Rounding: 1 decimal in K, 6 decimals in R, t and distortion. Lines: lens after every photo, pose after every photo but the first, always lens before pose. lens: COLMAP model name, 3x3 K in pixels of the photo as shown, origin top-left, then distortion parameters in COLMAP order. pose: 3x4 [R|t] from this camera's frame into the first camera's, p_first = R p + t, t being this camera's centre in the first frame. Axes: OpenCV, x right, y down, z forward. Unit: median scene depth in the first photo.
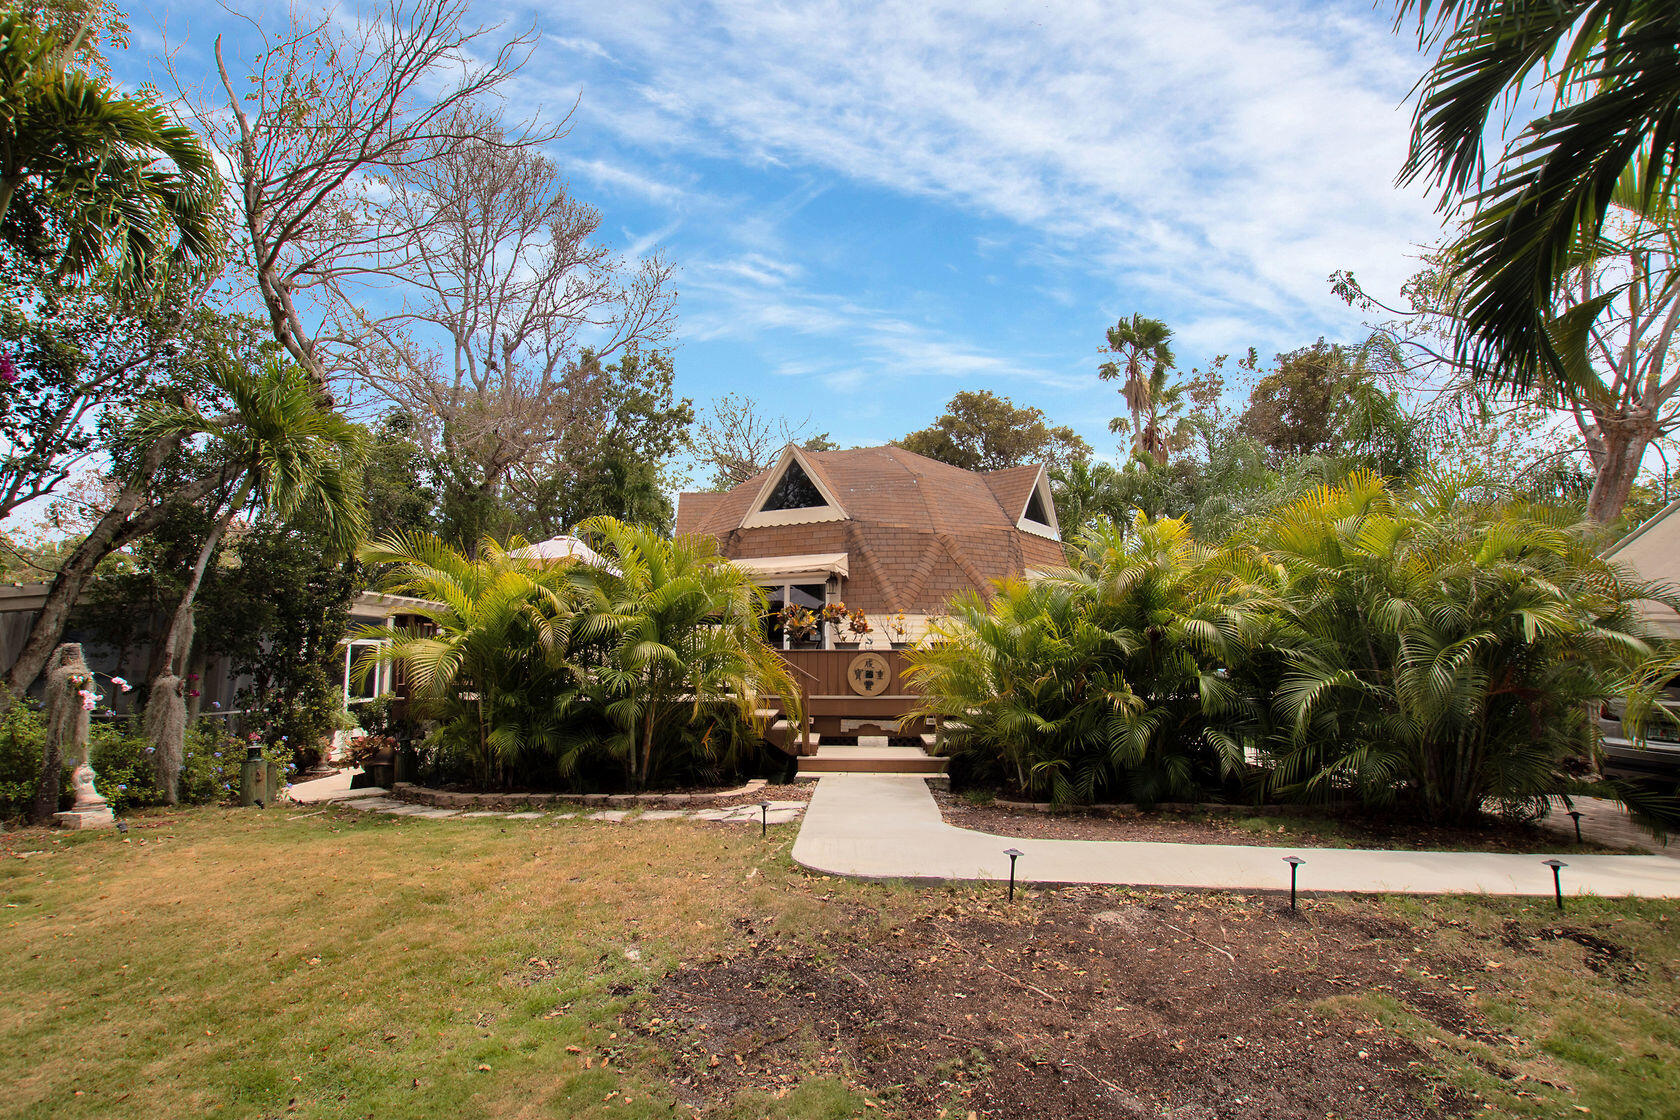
lens RADIAL K [[770.1, 0, 836.3], [0, 770.1, 574.5], [0, 0, 1]] dist [-0.036127, 0.000300]
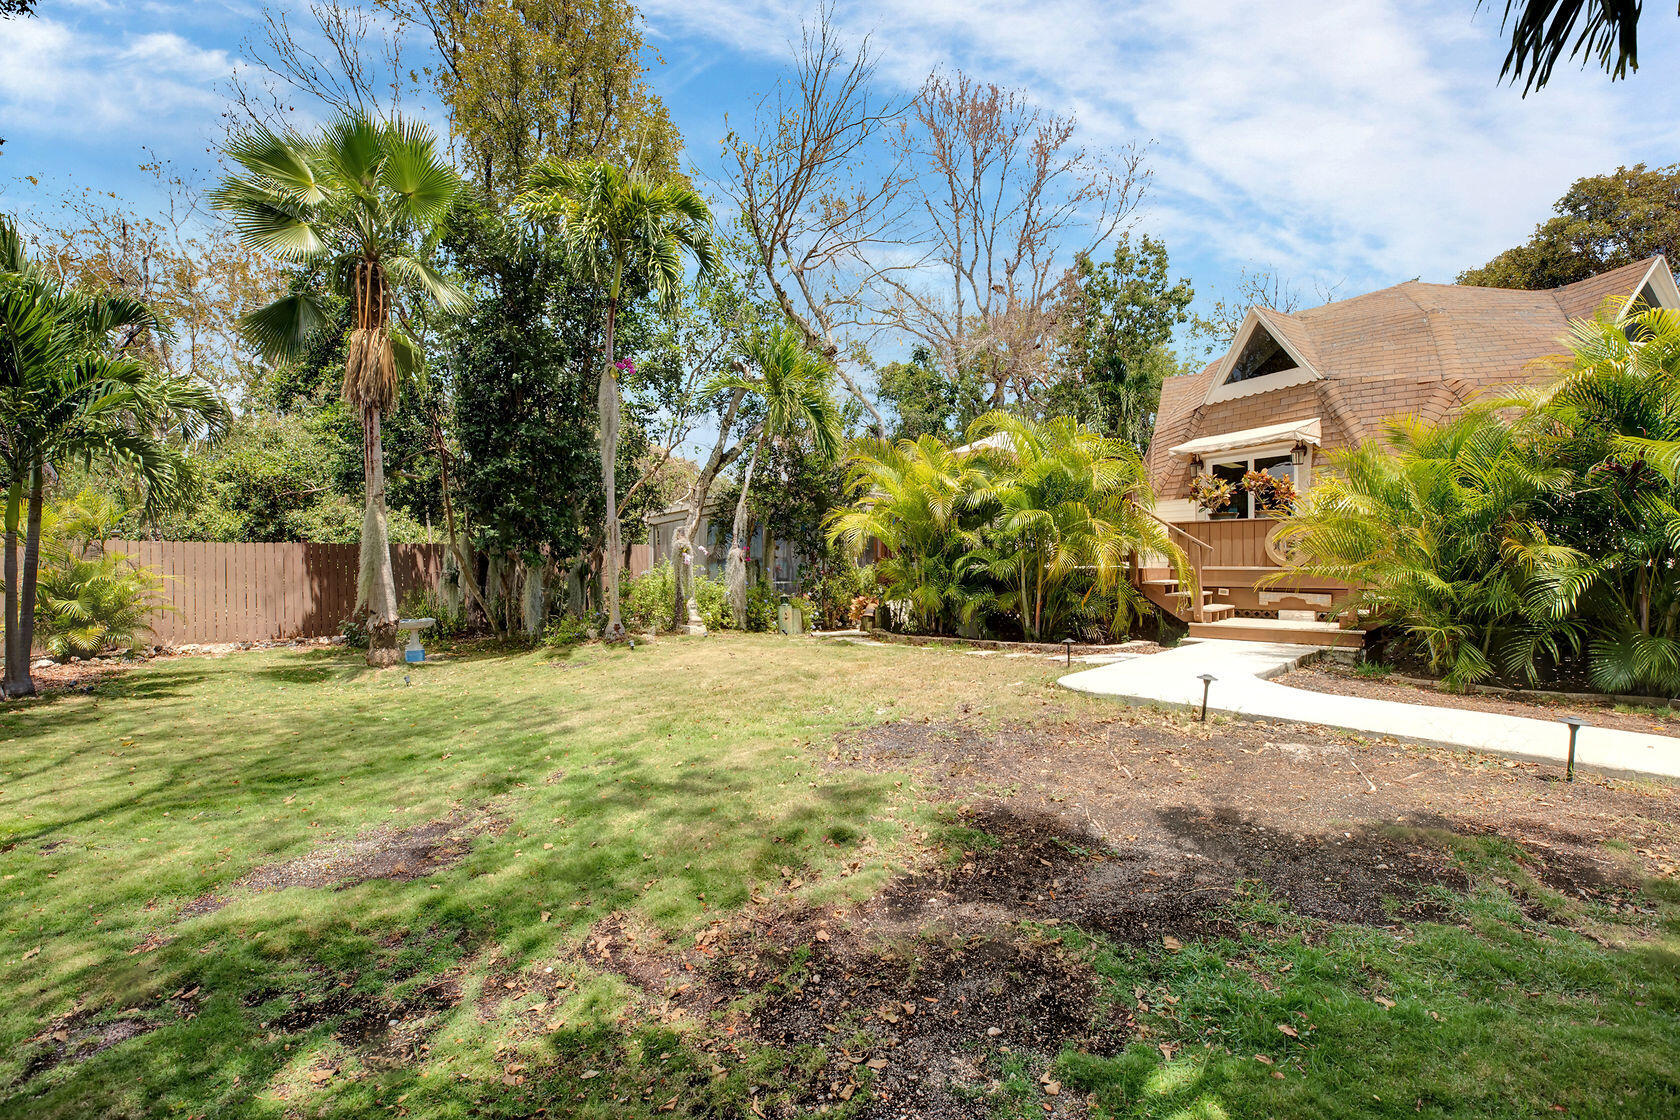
lens RADIAL K [[762.4, 0, 845.6], [0, 762.4, 554.1], [0, 0, 1]] dist [-0.024799, 0.000633]
pose [[0.752492, -0.009802, -0.658529, 0.219780], [0.072293, 0.995077, 0.067797, 0.037974], [0.654622, -0.098623, 0.749496, -0.029211]]
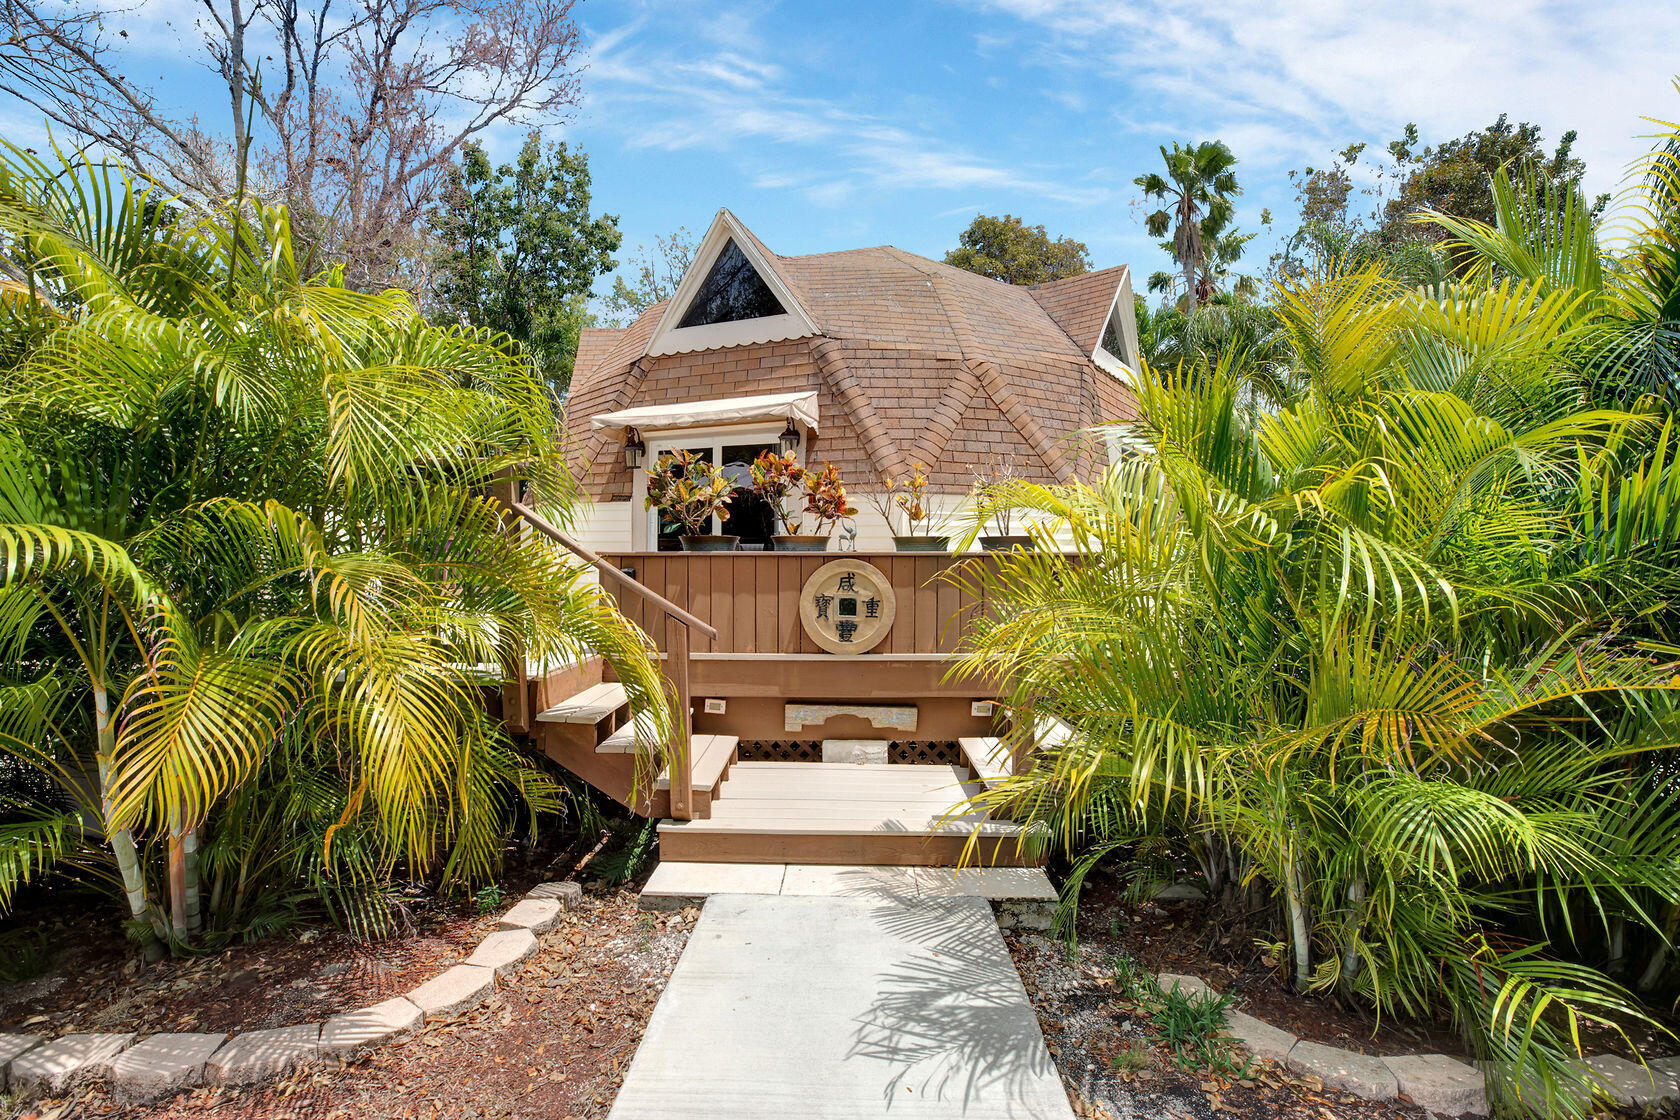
lens RADIAL K [[762.4, 0, 845.6], [0, 762.4, 554.1], [0, 0, 1]] dist [-0.024799, 0.000633]
pose [[0.999712, 0.002578, 0.023876, 0.028829], [-0.004823, 0.995518, 0.094454, 0.052181], [-0.023525, -0.094542, 0.995243, 0.513864]]
